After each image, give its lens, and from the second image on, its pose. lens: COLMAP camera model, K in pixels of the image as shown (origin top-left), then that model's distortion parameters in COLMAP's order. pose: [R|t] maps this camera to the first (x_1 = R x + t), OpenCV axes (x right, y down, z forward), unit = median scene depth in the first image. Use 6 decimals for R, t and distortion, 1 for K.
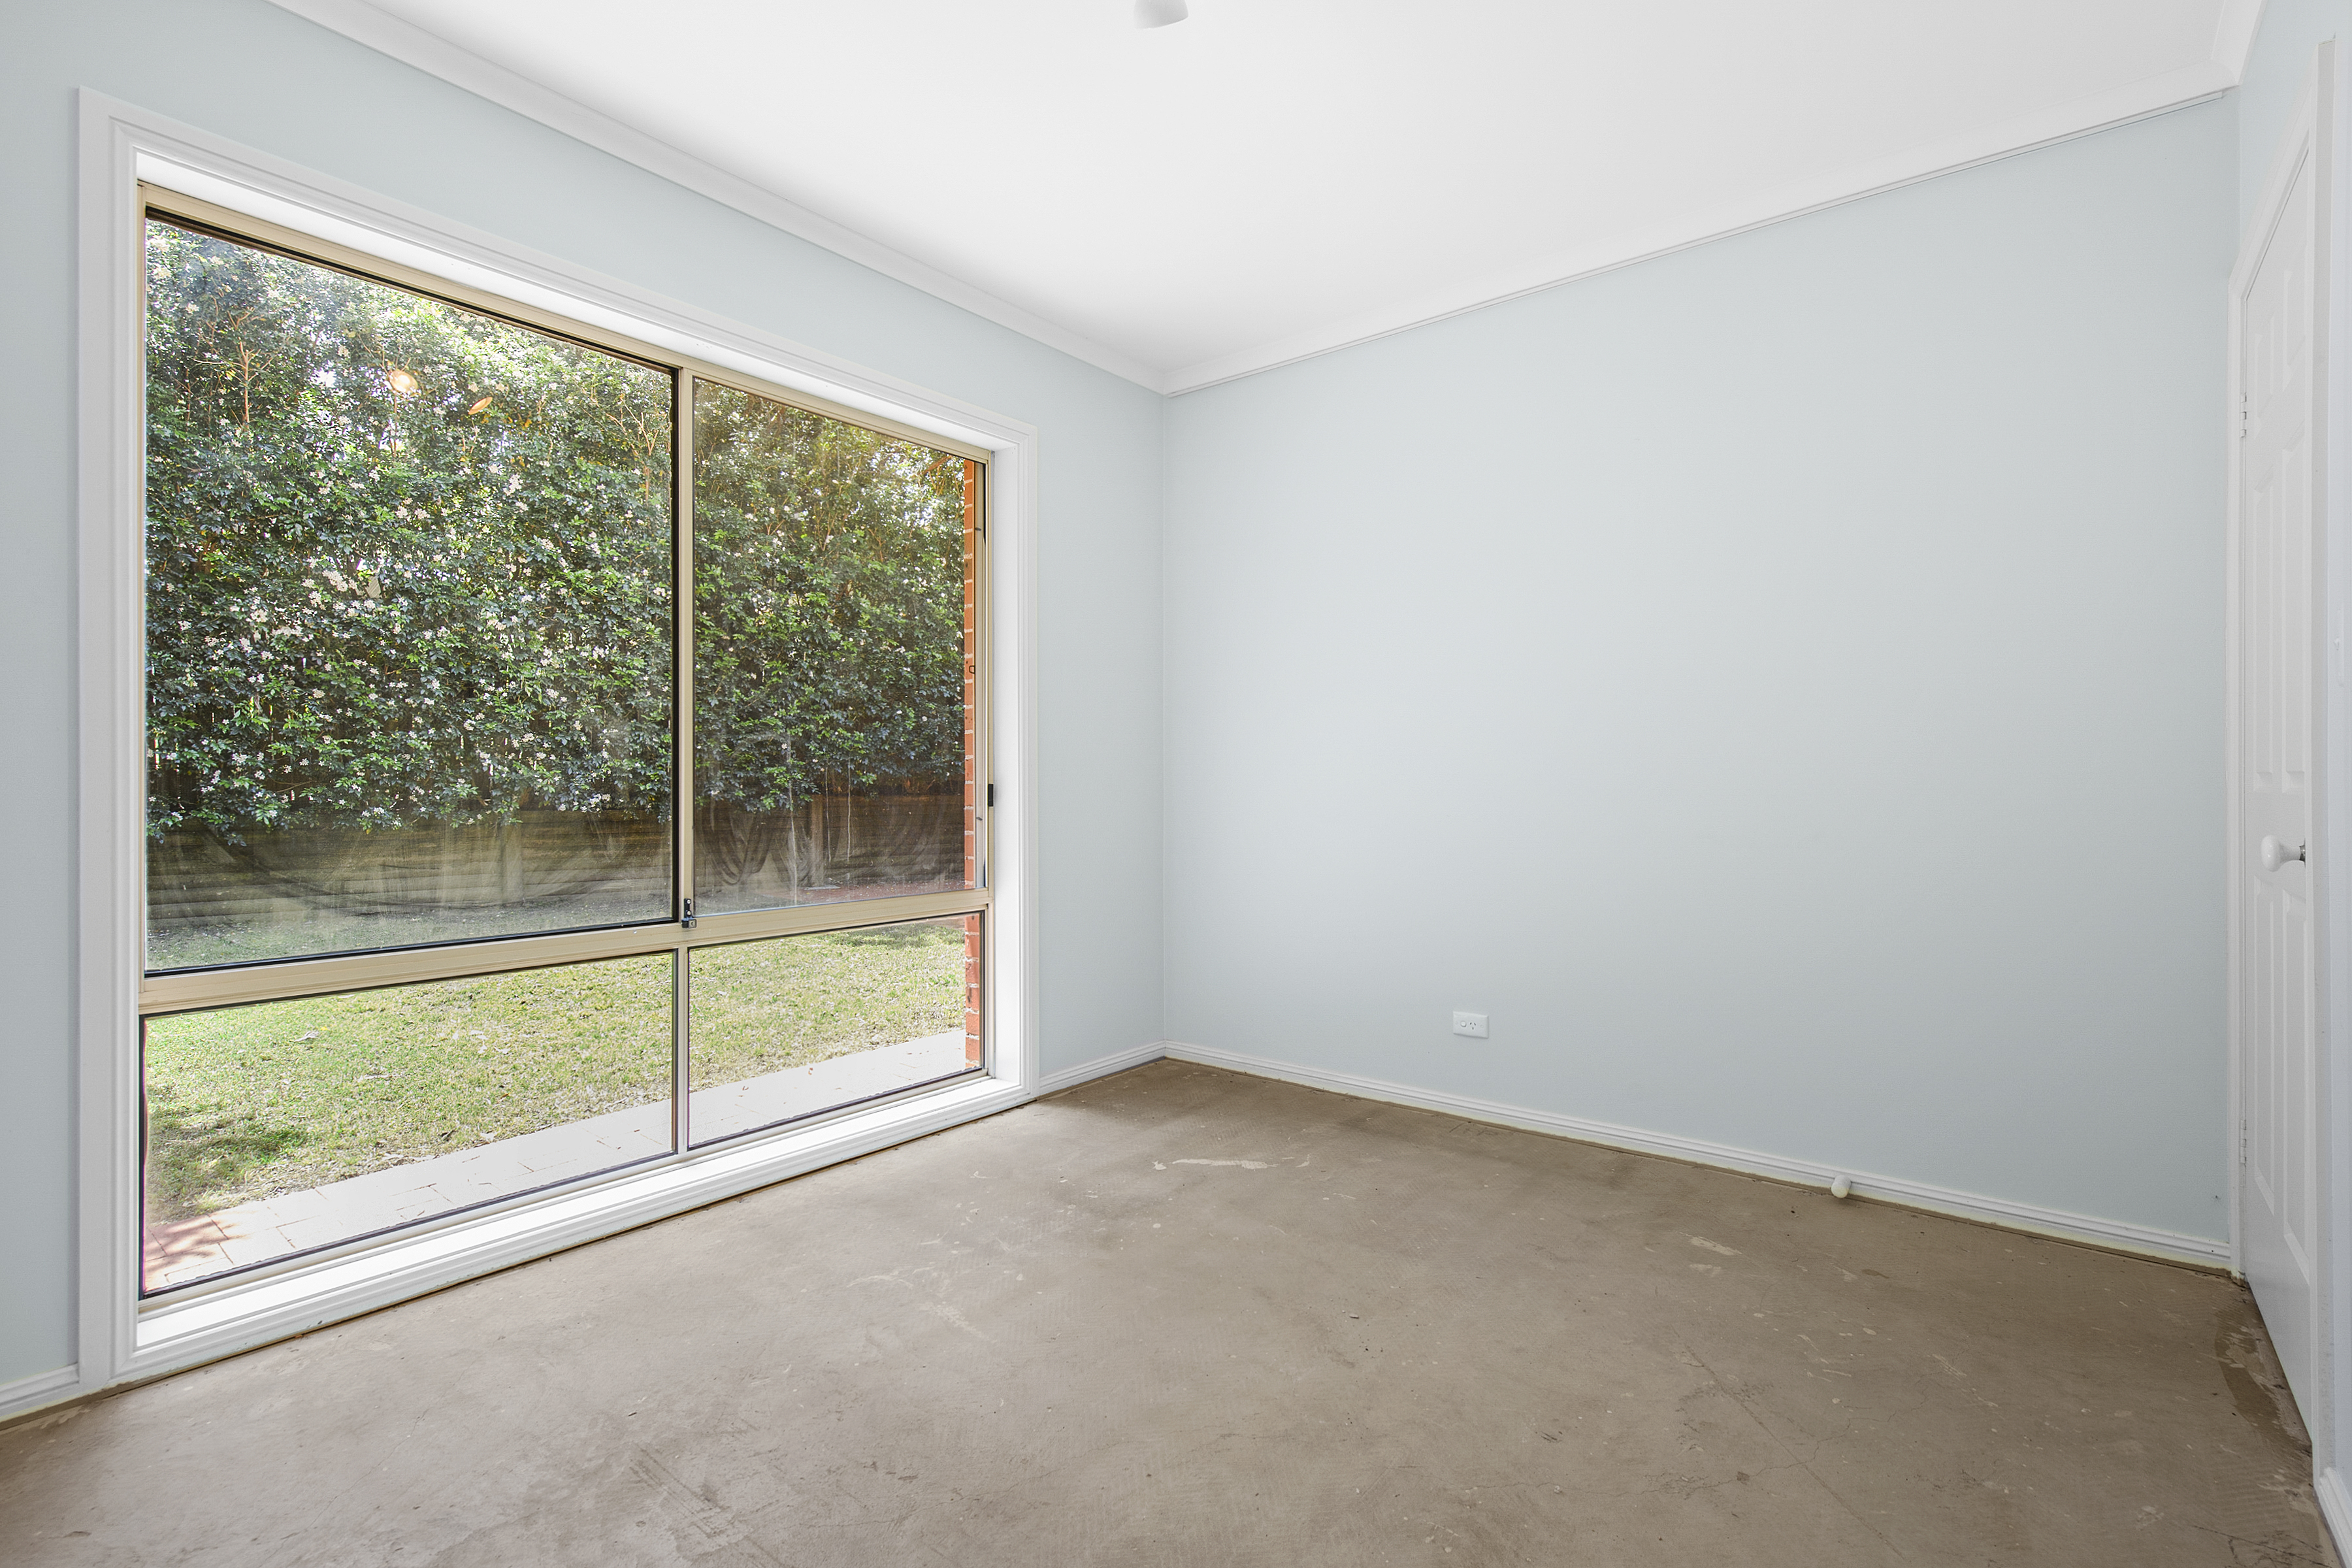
lens RADIAL K [[1087.6, 0, 1133.7], [0, 1087.6, 788.5], [0, 0, 1]] dist [0.000582, -0.000008]
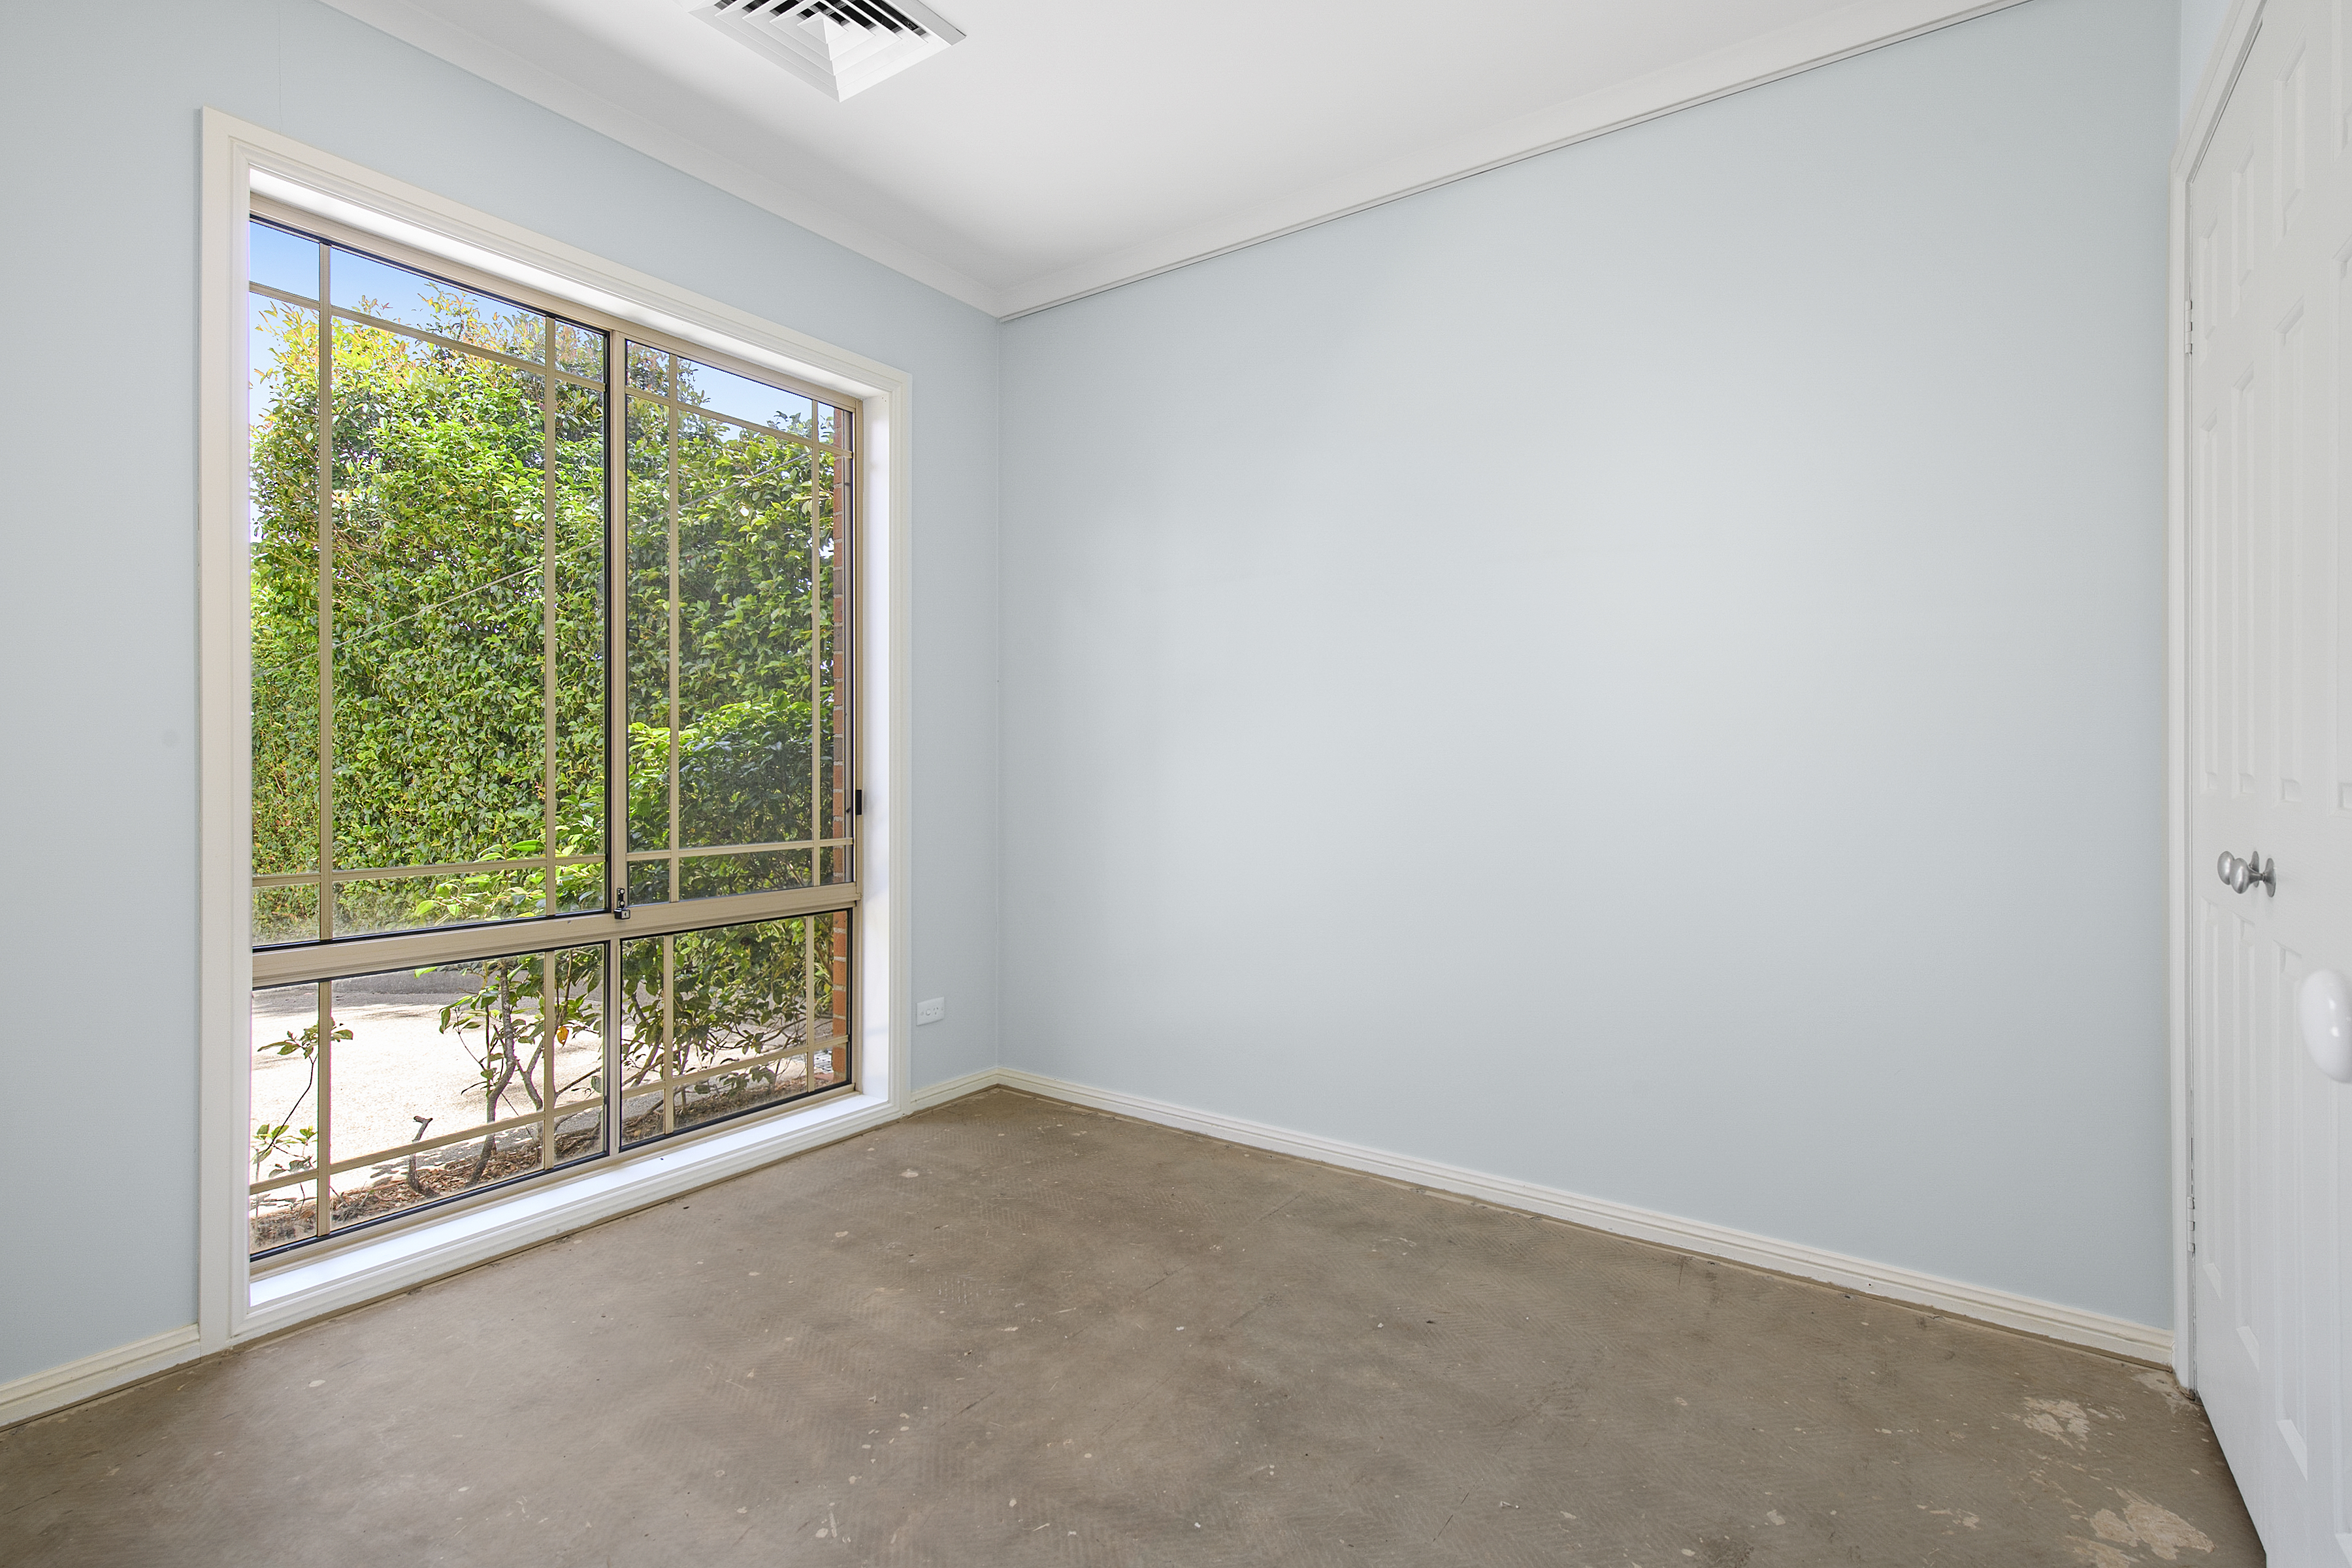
lens RADIAL K [[1100.1, 0, 1176.0], [0, 1100.1, 784.0], [0, 0, 1]] dist [0.000335, -0.000060]
pose [[0.997210, -0.004905, 0.074490, 0.066344], [0.003976, 0.999913, 0.012616, -0.001154], [-0.074546, -0.012284, 0.997142, 0.077775]]
